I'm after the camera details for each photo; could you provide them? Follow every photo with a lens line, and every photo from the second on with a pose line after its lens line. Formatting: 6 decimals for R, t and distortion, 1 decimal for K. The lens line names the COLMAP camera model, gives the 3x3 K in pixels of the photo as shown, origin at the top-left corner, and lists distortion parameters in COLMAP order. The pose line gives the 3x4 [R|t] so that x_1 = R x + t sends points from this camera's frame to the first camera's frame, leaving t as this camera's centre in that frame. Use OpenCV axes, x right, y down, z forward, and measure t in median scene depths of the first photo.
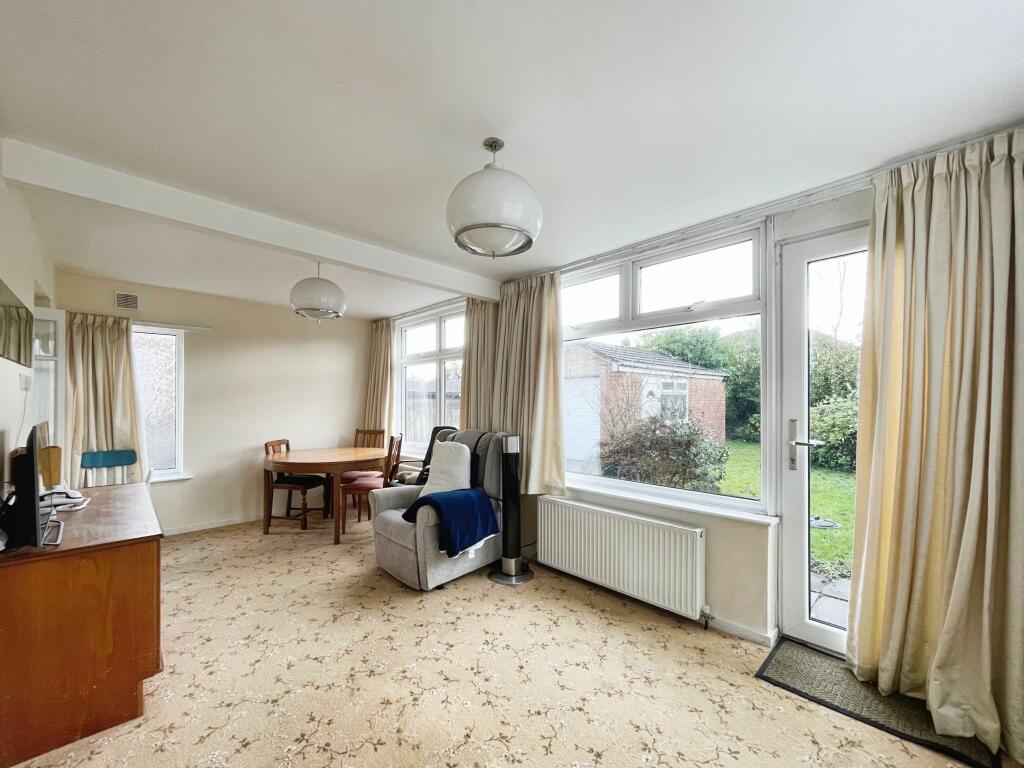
lens RADIAL K [[412.1, 0, 524.4], [0, 412.1, 408.1], [0, 0, 1]] dist [-0.003028, -0.000174]
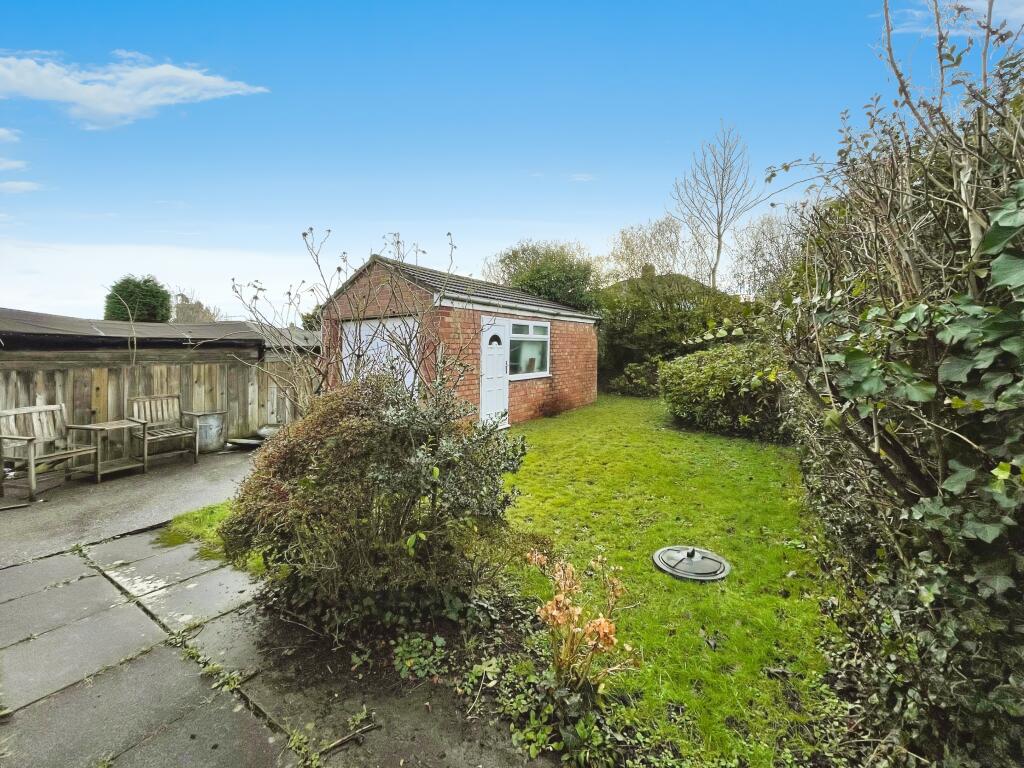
lens RADIAL K [[412.1, 0, 509.4], [0, 412.1, 379.1], [0, 0, 1]] dist [-0.003028, -0.000174]
pose [[0.980729, -0.024952, 0.193773, 0.174954], [0.015673, 0.998662, 0.049273, 0.001302], [-0.194743, -0.045287, 0.979808, 0.245038]]
